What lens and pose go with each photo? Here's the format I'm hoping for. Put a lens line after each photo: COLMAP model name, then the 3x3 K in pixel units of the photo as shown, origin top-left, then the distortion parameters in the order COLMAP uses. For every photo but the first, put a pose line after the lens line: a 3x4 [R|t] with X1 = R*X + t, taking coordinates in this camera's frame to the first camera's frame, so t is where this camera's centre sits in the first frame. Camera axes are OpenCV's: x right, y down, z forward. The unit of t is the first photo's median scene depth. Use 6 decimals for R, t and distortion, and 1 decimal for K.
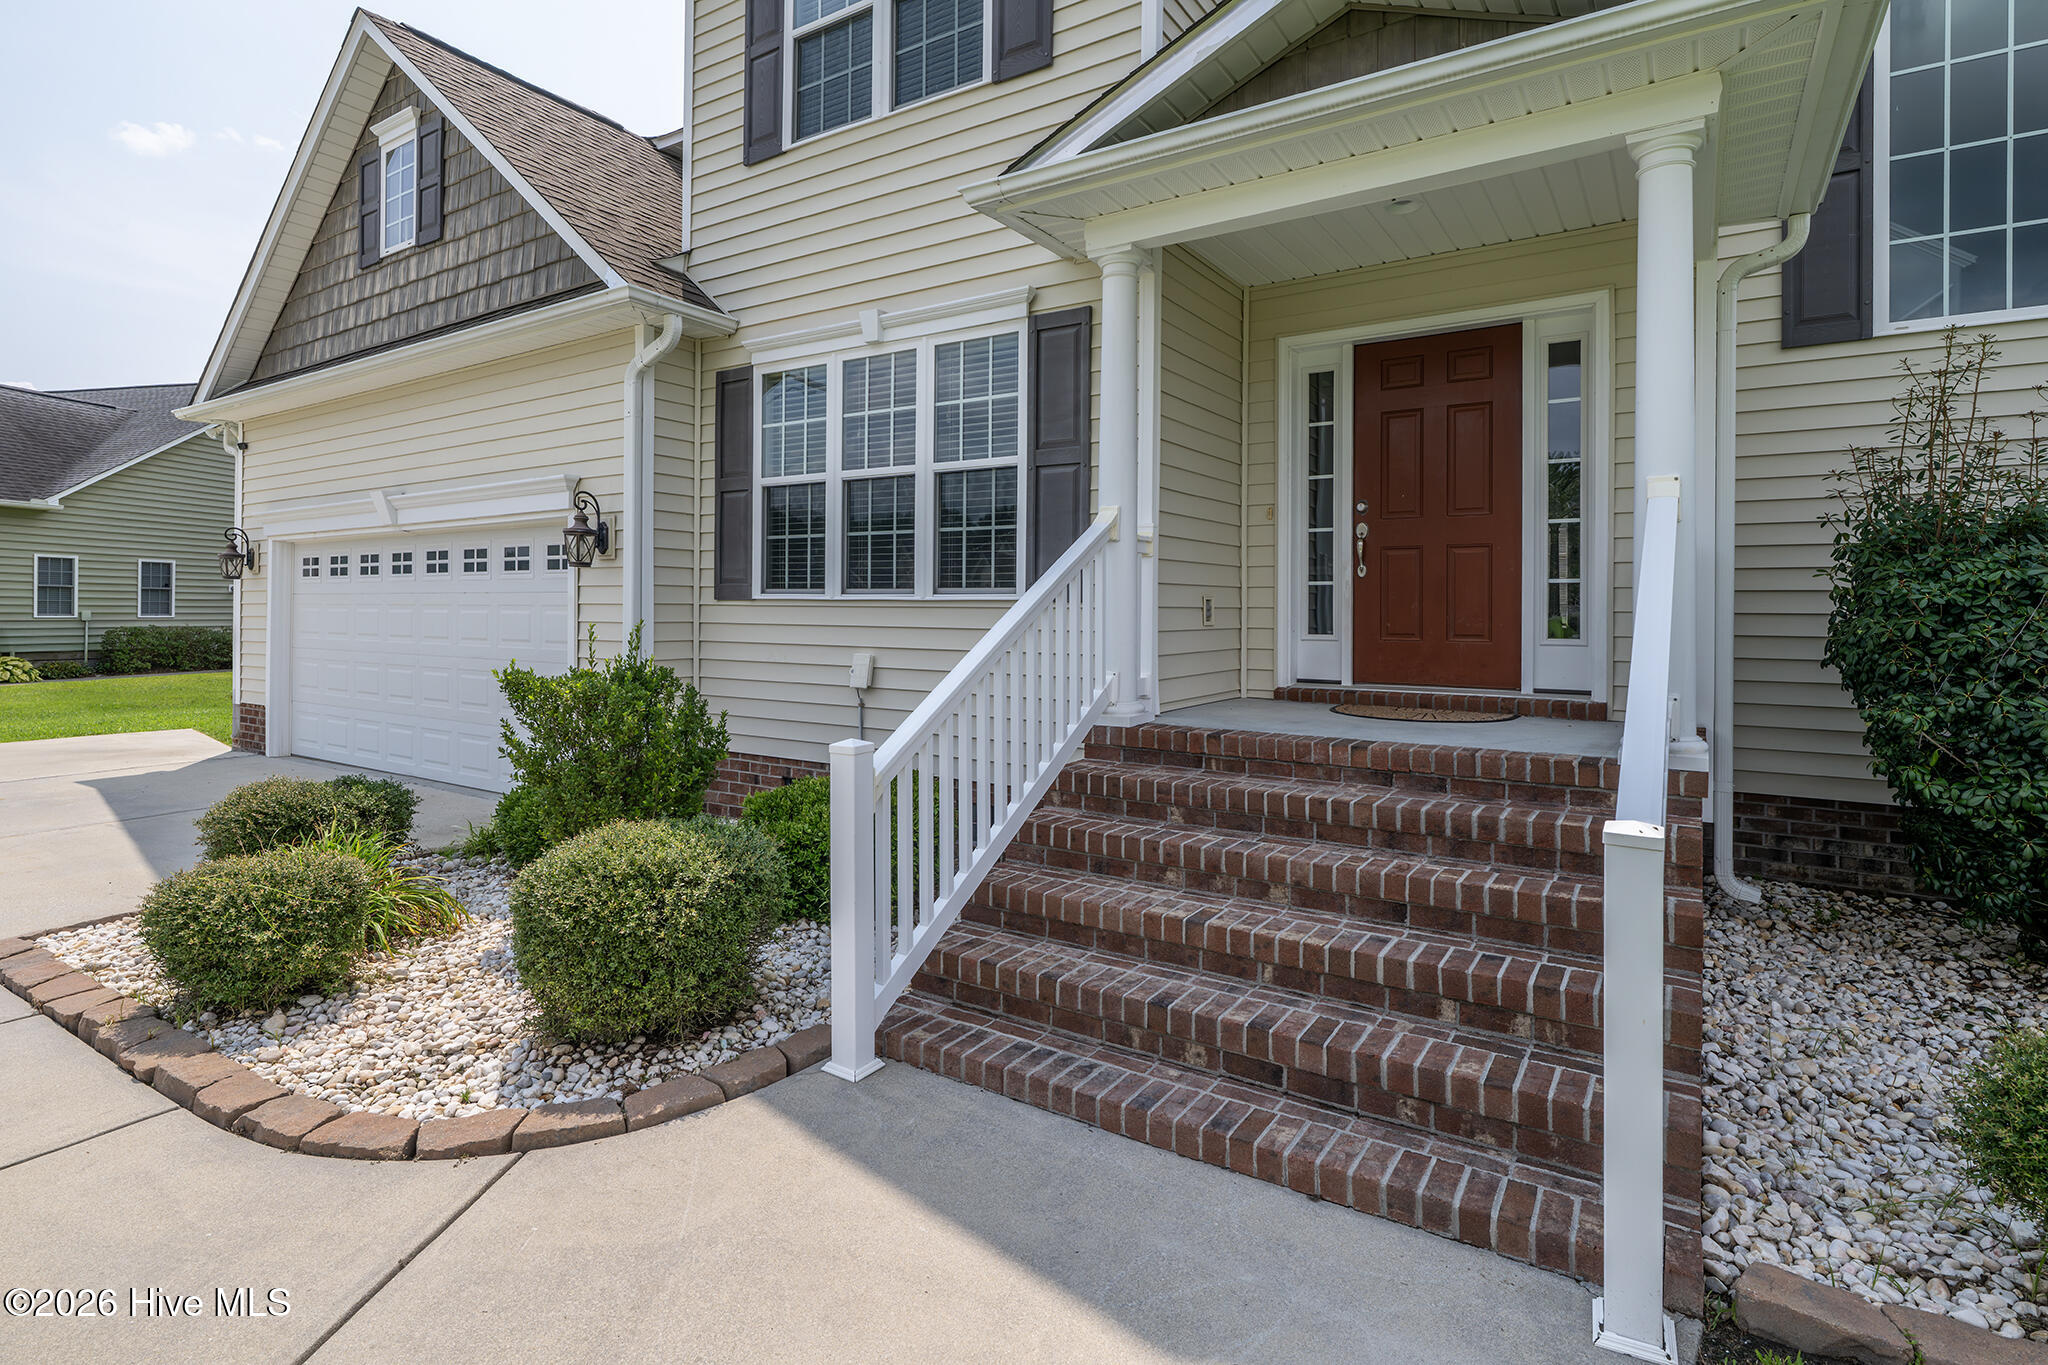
lens RADIAL K [[996.6, 0, 1021.5], [0, 996.6, 605.1], [0, 0, 1]] dist [-0.001025, 0.000587]
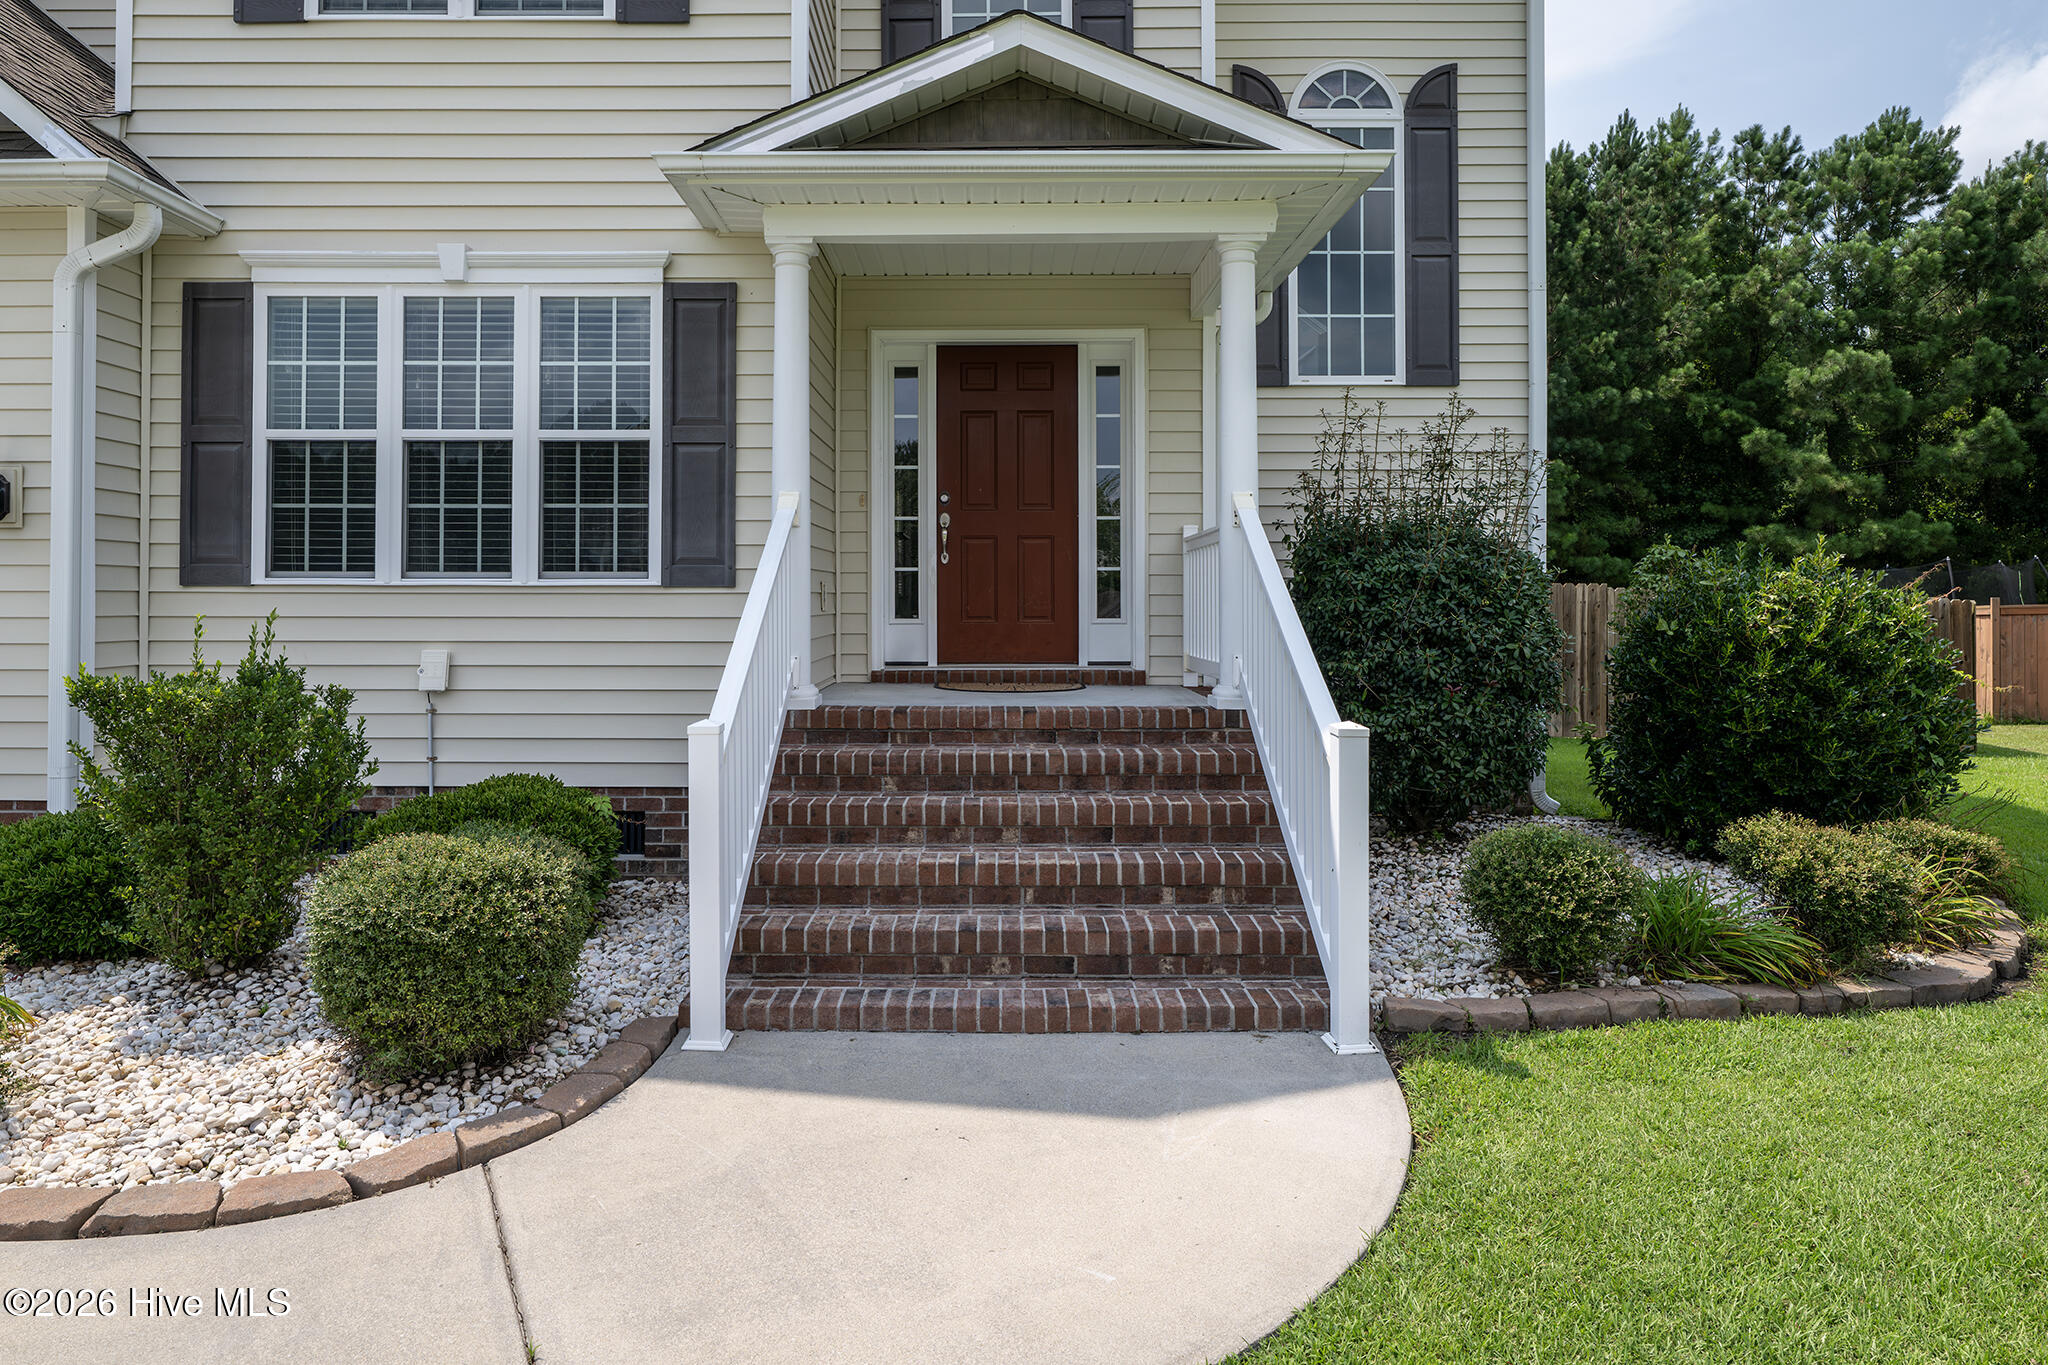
lens RADIAL K [[1174.7, 0, 1023.9], [0, 1174.7, 578.8], [0, 0, 1]] dist [0.002169, -0.000296]
pose [[0.833401, 0.002893, 0.552662, -0.392639], [0.004059, 0.999927, -0.011355, 0.003488], [-0.552654, 0.011707, 0.833328, -0.129262]]
